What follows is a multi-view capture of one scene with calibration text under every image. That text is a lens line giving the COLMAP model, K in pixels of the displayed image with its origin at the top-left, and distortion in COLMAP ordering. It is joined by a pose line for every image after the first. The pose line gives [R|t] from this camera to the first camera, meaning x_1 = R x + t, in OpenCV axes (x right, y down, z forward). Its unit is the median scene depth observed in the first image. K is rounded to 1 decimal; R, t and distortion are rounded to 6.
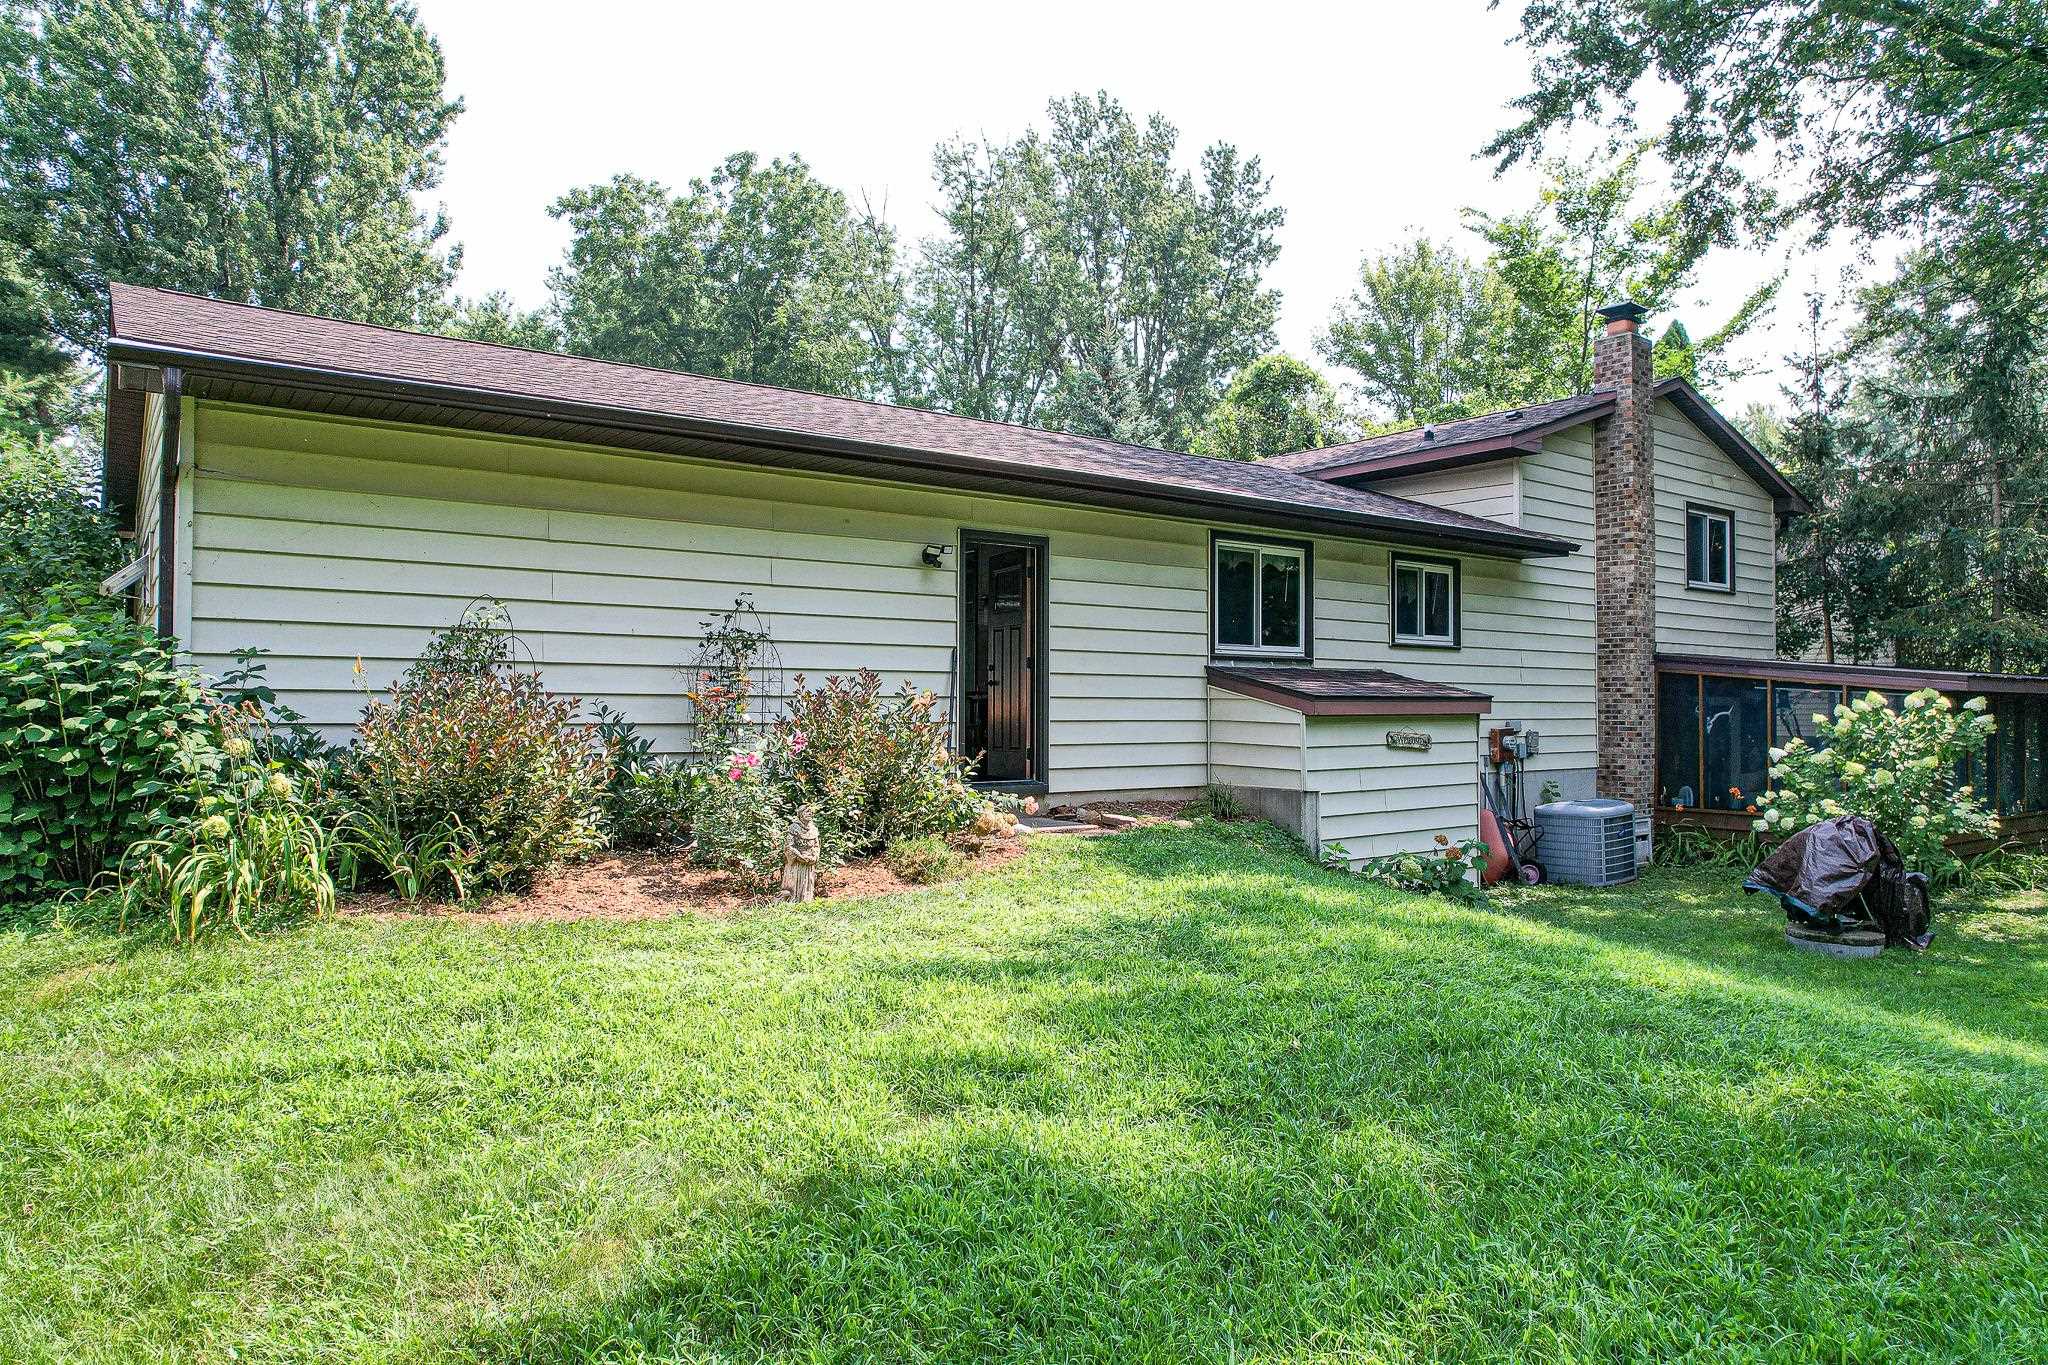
lens RADIAL K [[1316.9, 0, 1027.6], [0, 1316.9, 678.3], [0, 0, 1]] dist [-0.084094, 0.080191]
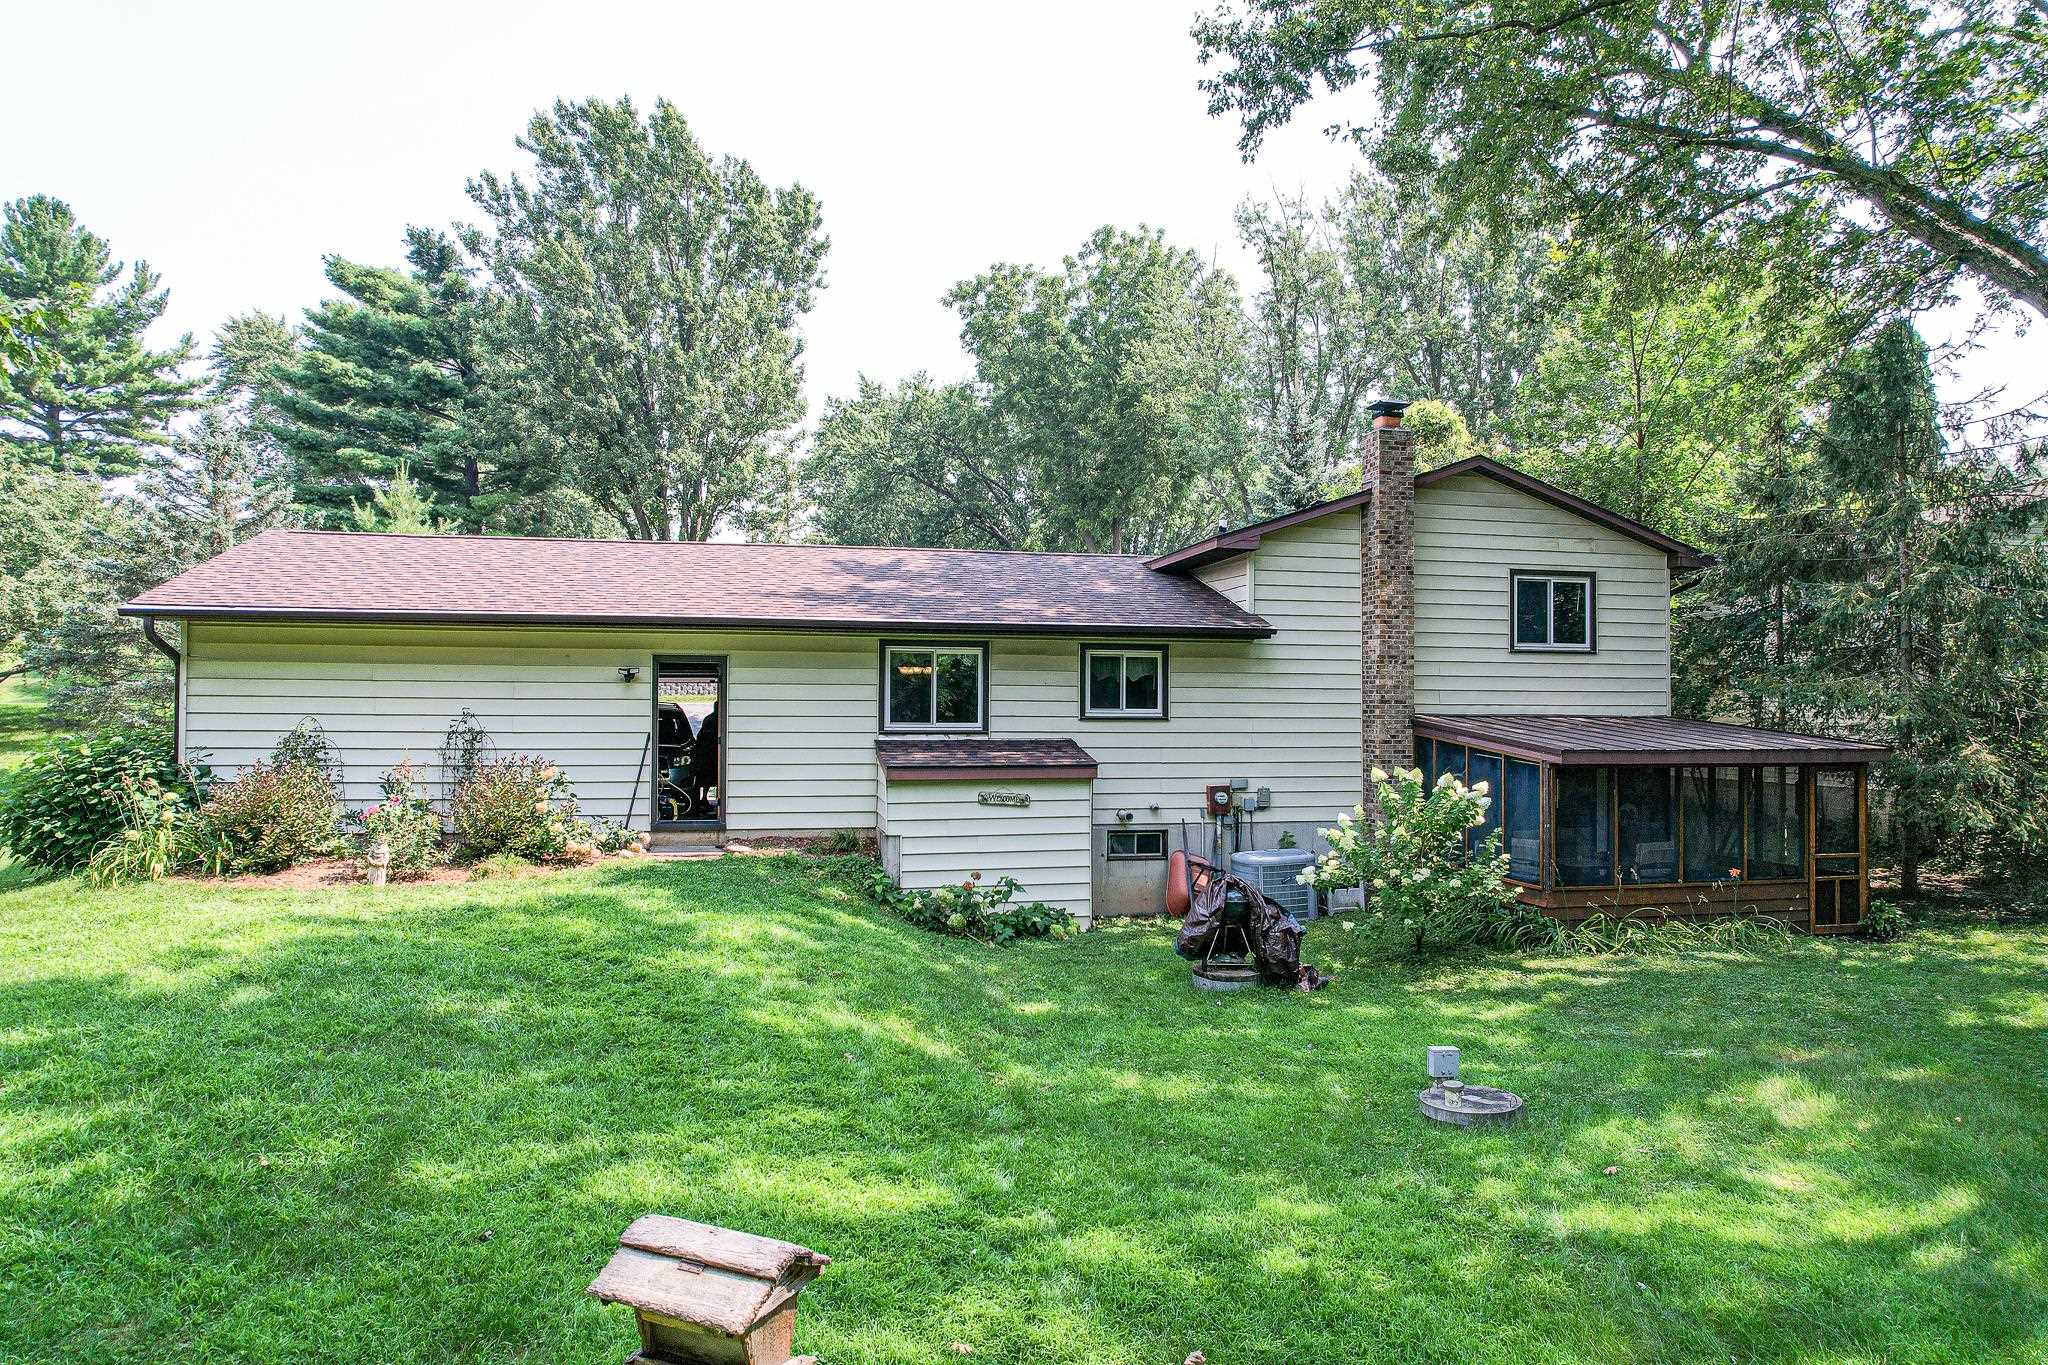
lens RADIAL K [[1316.9, 0, 1027.6], [0, 1316.9, 678.3], [0, 0, 1]] dist [-0.084094, 0.080191]
pose [[0.912606, -0.011804, -0.408670, 0.707225], [0.008962, 0.999920, -0.008870, -0.050435], [0.408742, 0.004433, 0.912639, -0.155454]]
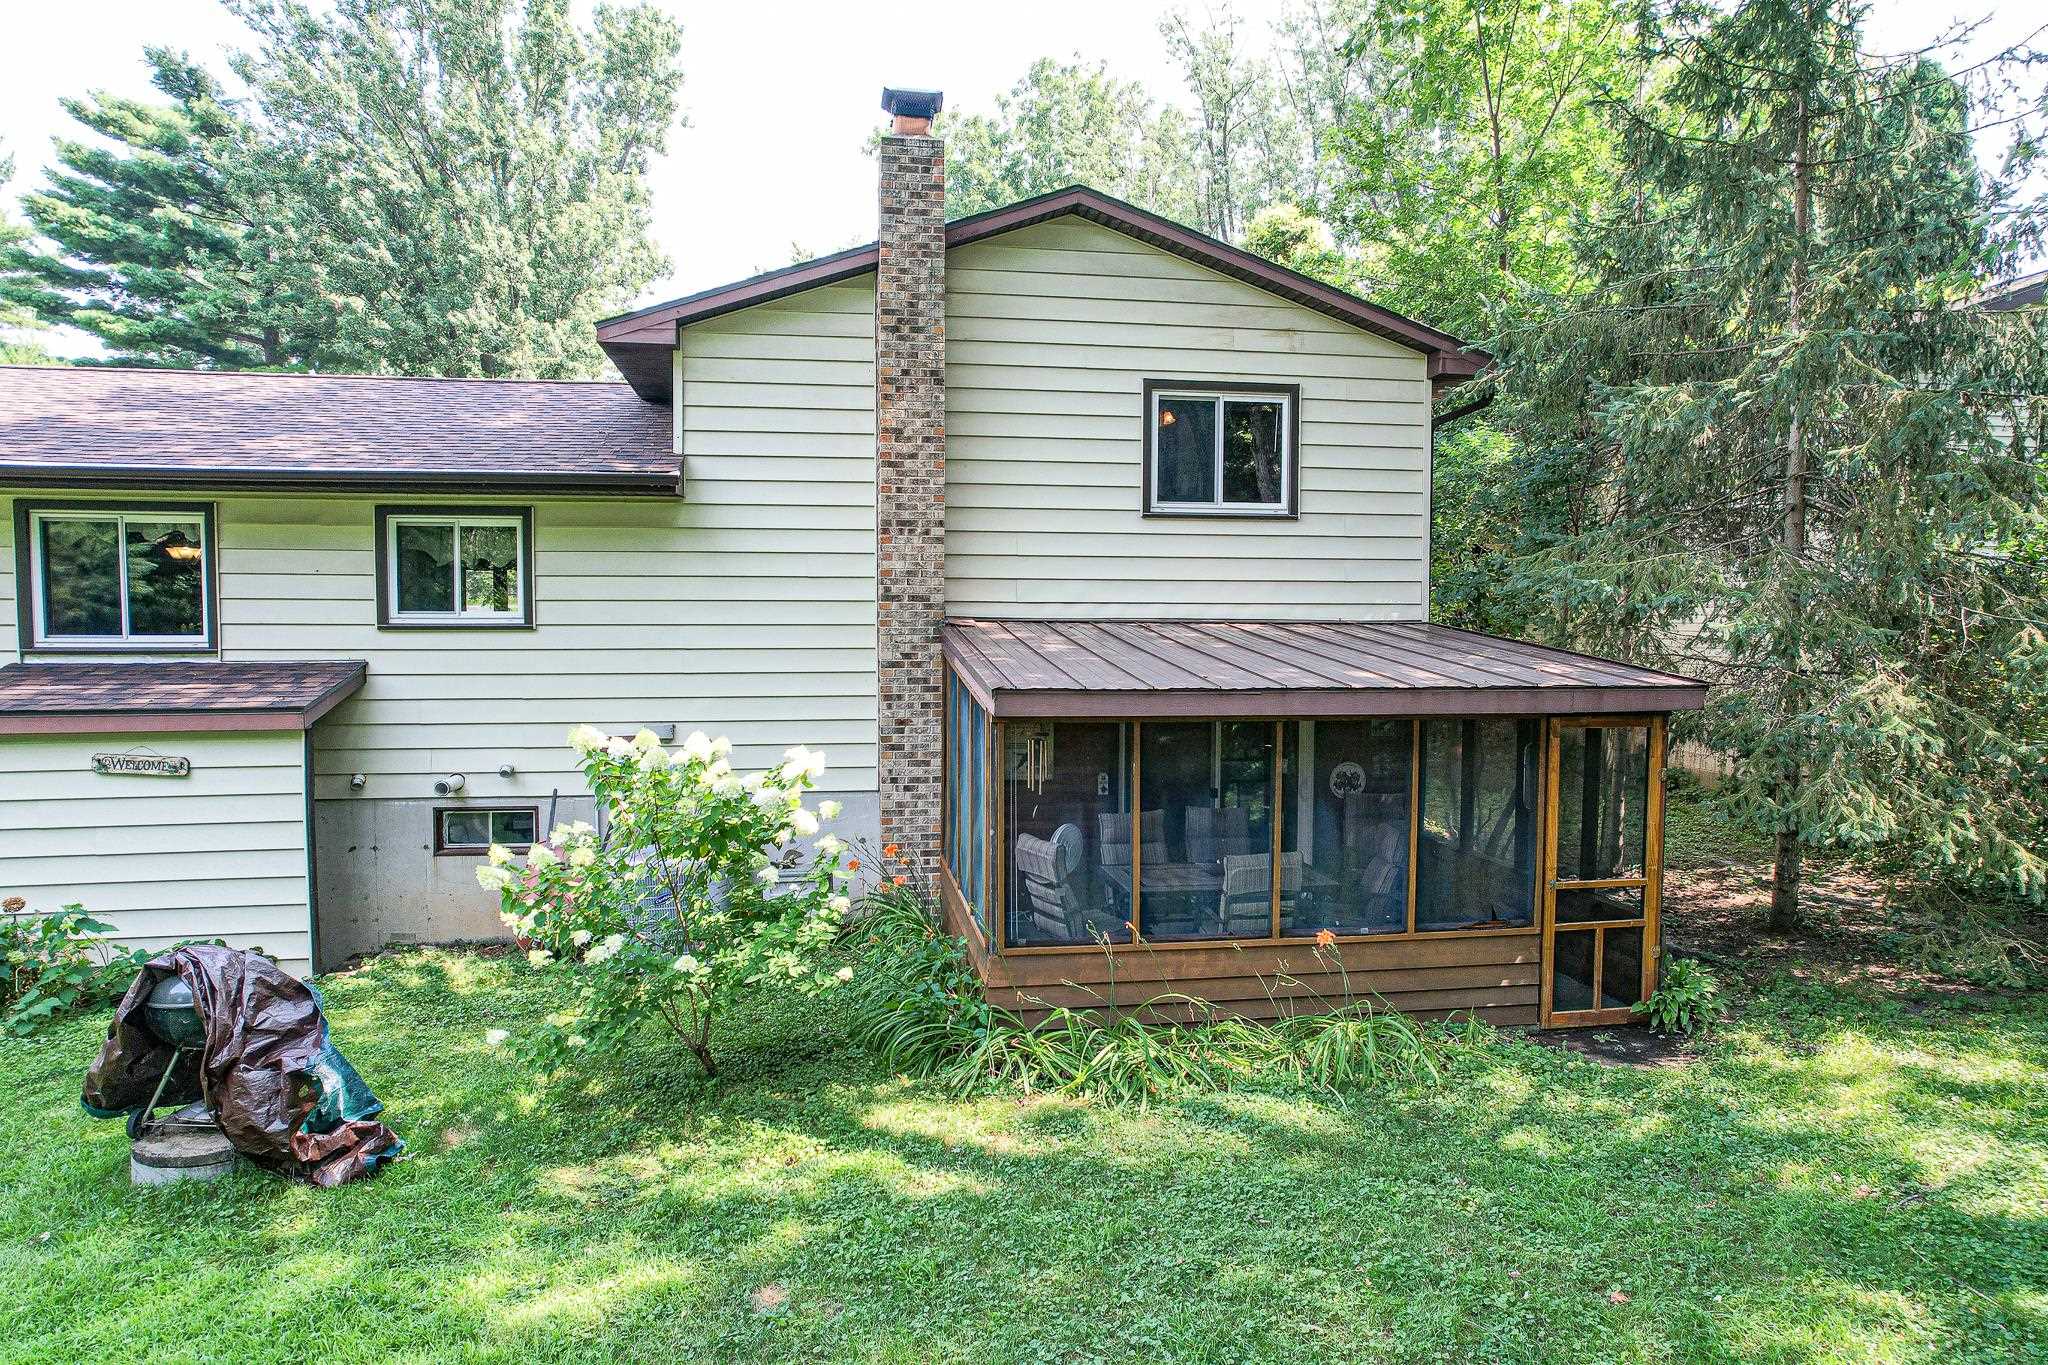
lens RADIAL K [[1316.9, 0, 1027.6], [0, 1316.9, 678.3], [0, 0, 1]] dist [-0.084094, 0.080191]
pose [[0.889739, 0.019475, -0.456054, 0.916076], [0.011838, 0.997769, 0.065705, -0.039072], [0.456316, -0.063859, 0.887523, 0.471765]]
